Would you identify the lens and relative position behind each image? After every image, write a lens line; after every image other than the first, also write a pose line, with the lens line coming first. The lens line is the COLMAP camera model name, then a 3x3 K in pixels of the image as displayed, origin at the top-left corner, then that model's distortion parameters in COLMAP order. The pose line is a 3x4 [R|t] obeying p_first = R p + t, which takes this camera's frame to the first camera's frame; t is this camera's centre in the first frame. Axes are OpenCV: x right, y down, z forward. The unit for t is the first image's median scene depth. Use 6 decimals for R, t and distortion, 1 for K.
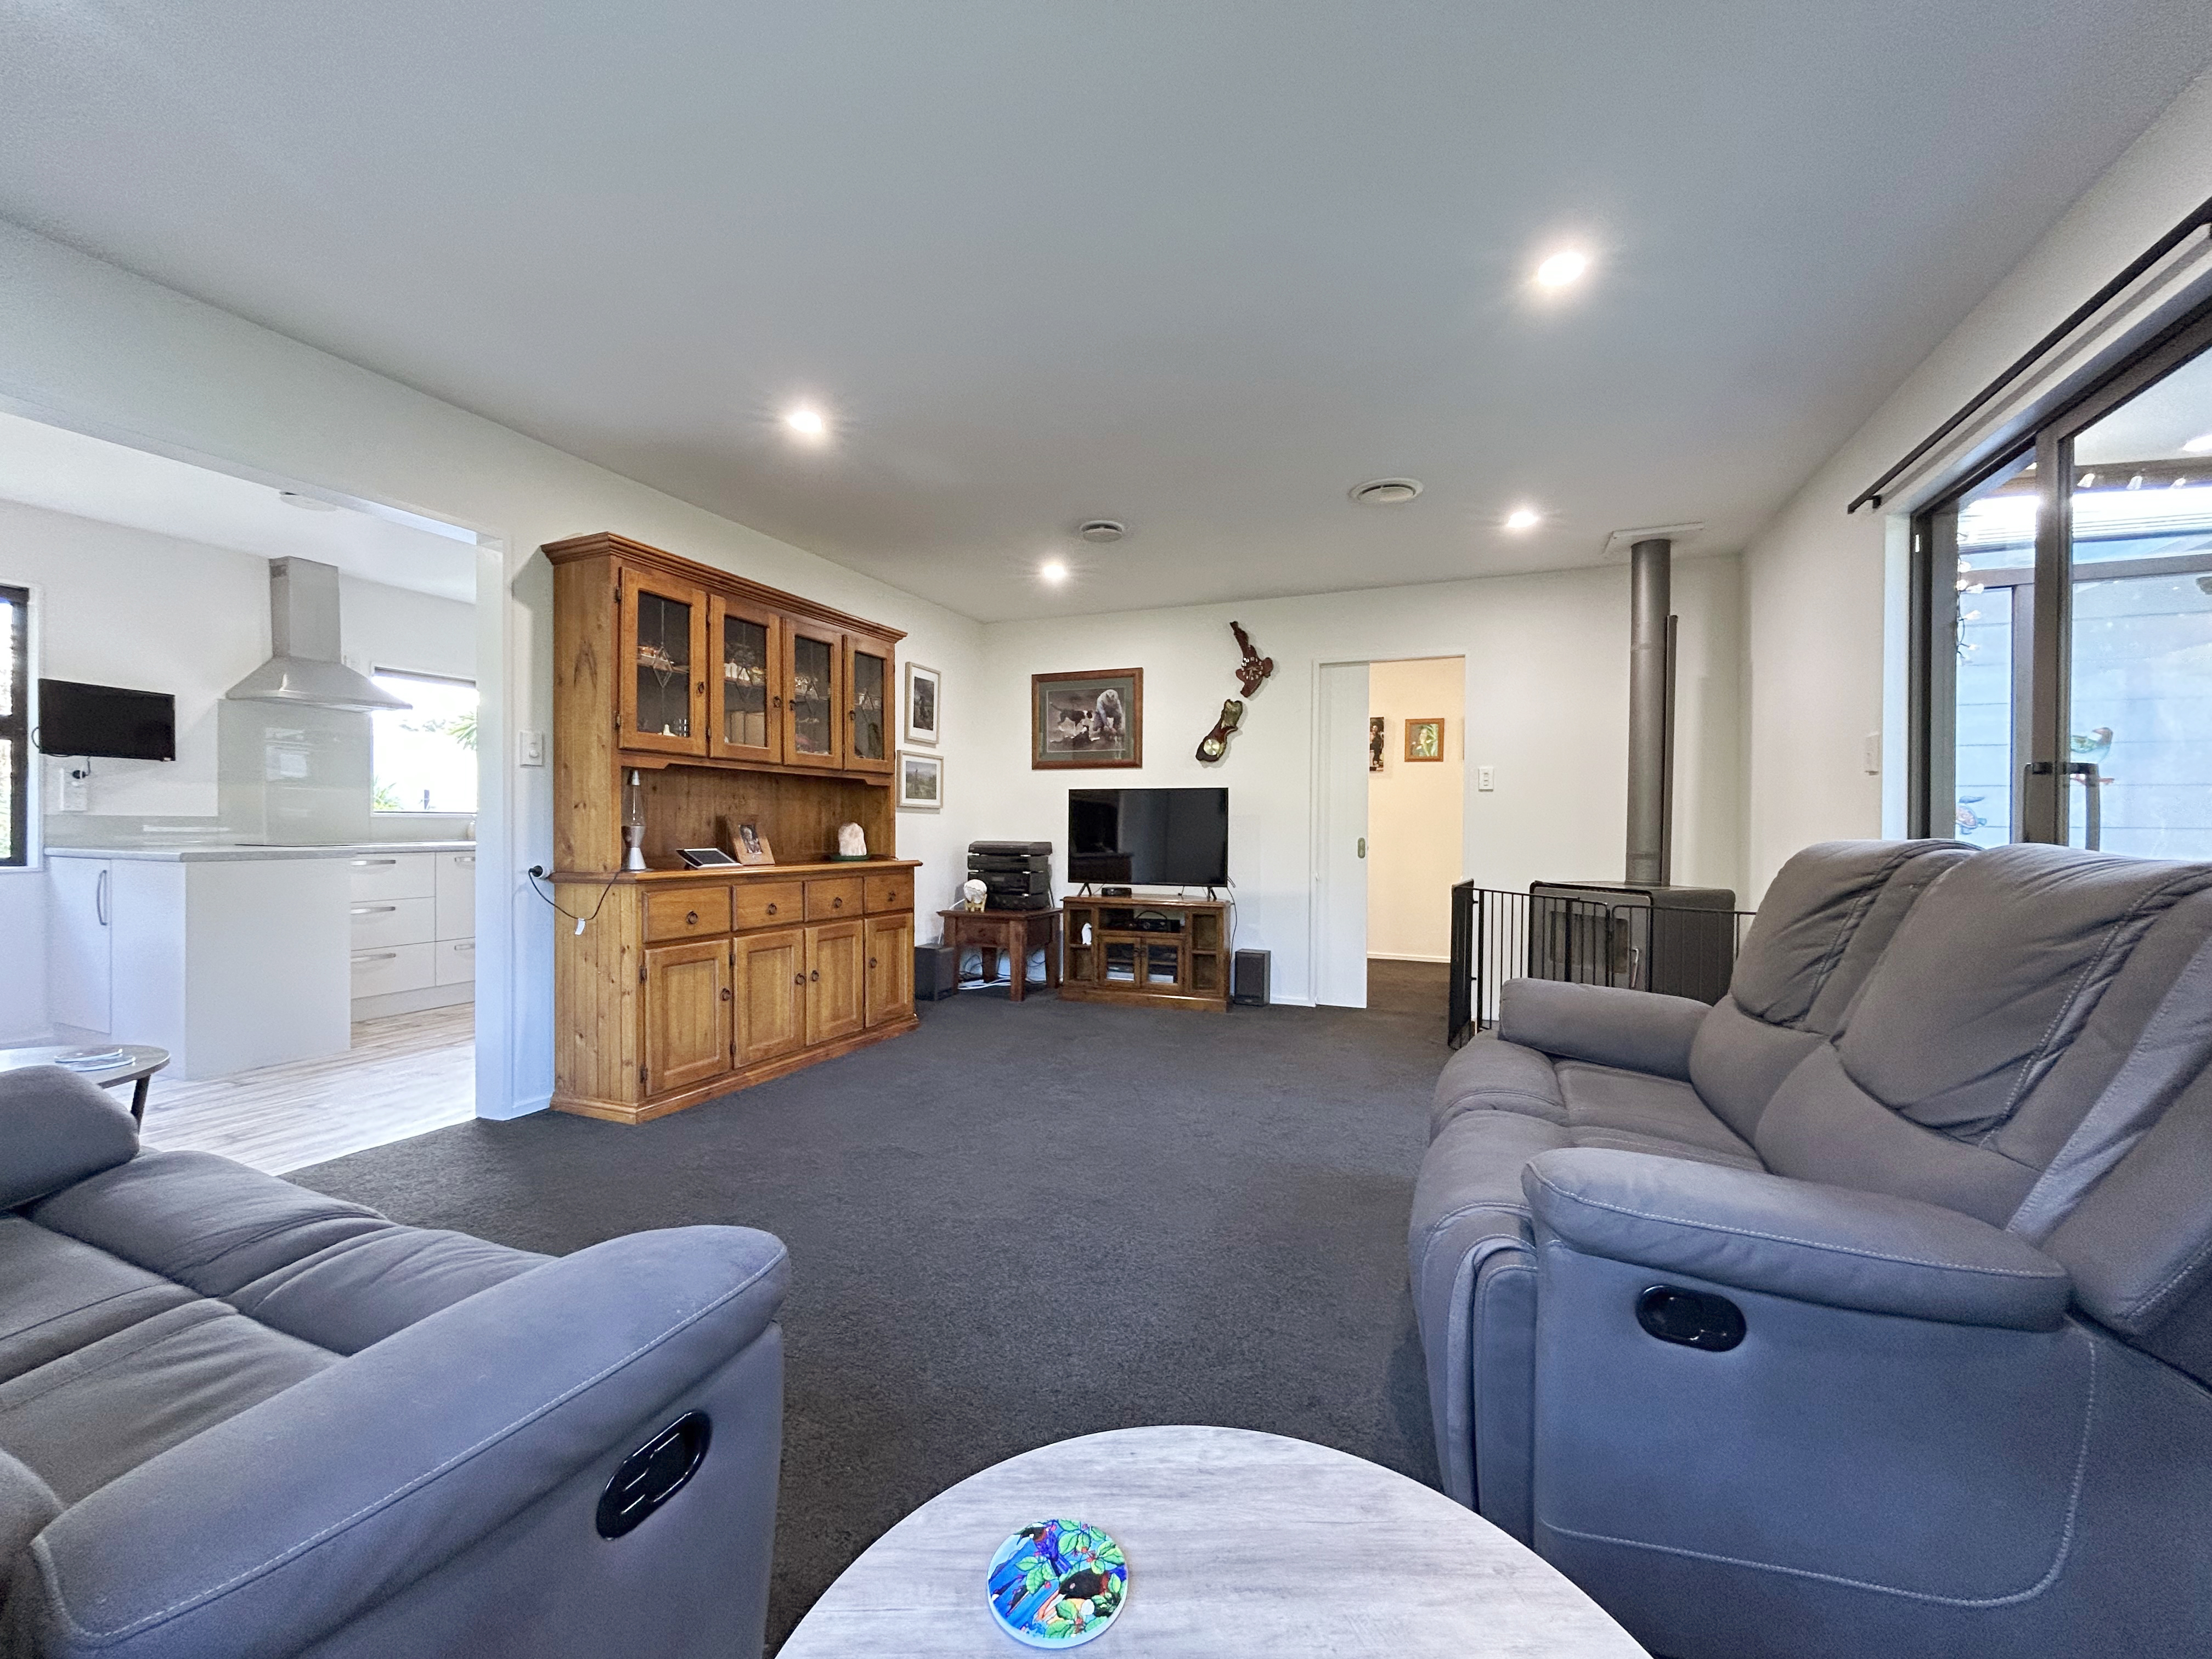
lens RADIAL K [[895.5, 0, 1093.9], [0, 895.5, 831.0], [0, 0, 1]] dist [-0.000264, -0.000010]
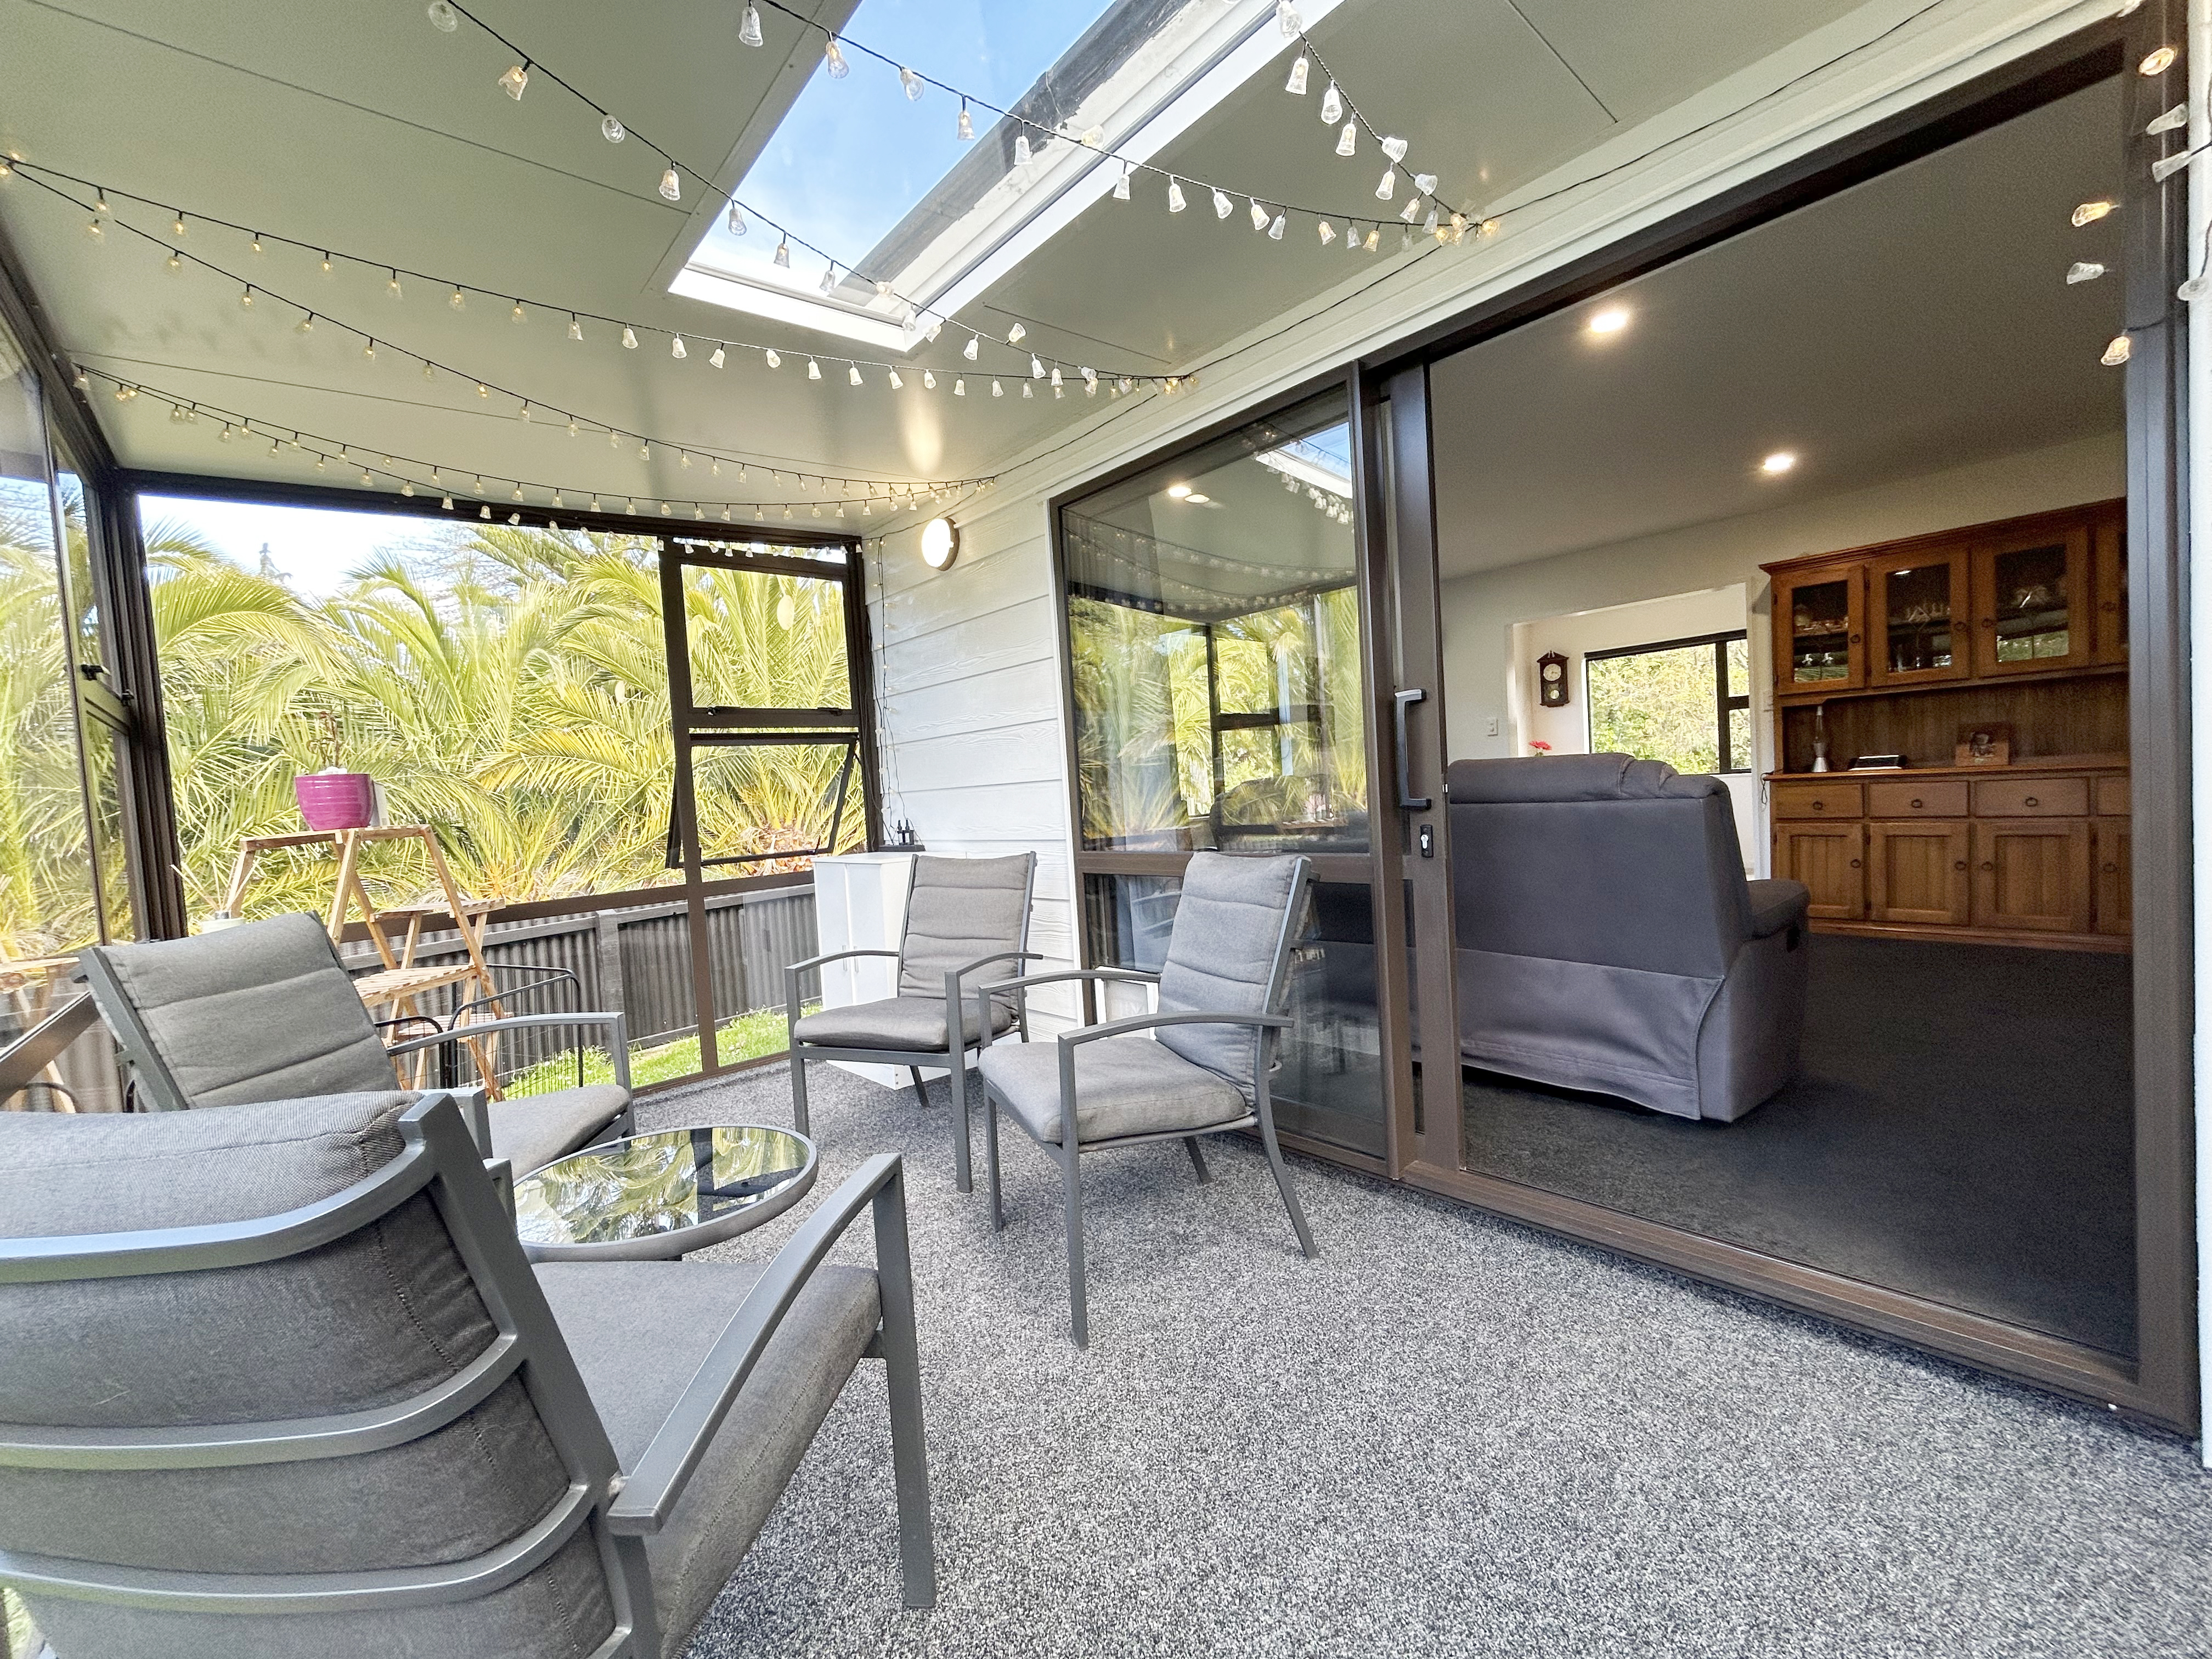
lens RADIAL K [[895.5, 0, 1093.9], [0, 895.5, 831.0], [0, 0, 1]] dist [-0.000264, -0.000010]
pose [[-0.438745, 0.069583, -0.895914, 1.320985], [0.058766, 0.997085, 0.048662, -0.000953], [0.896688, -0.031299, -0.441555, 0.558200]]
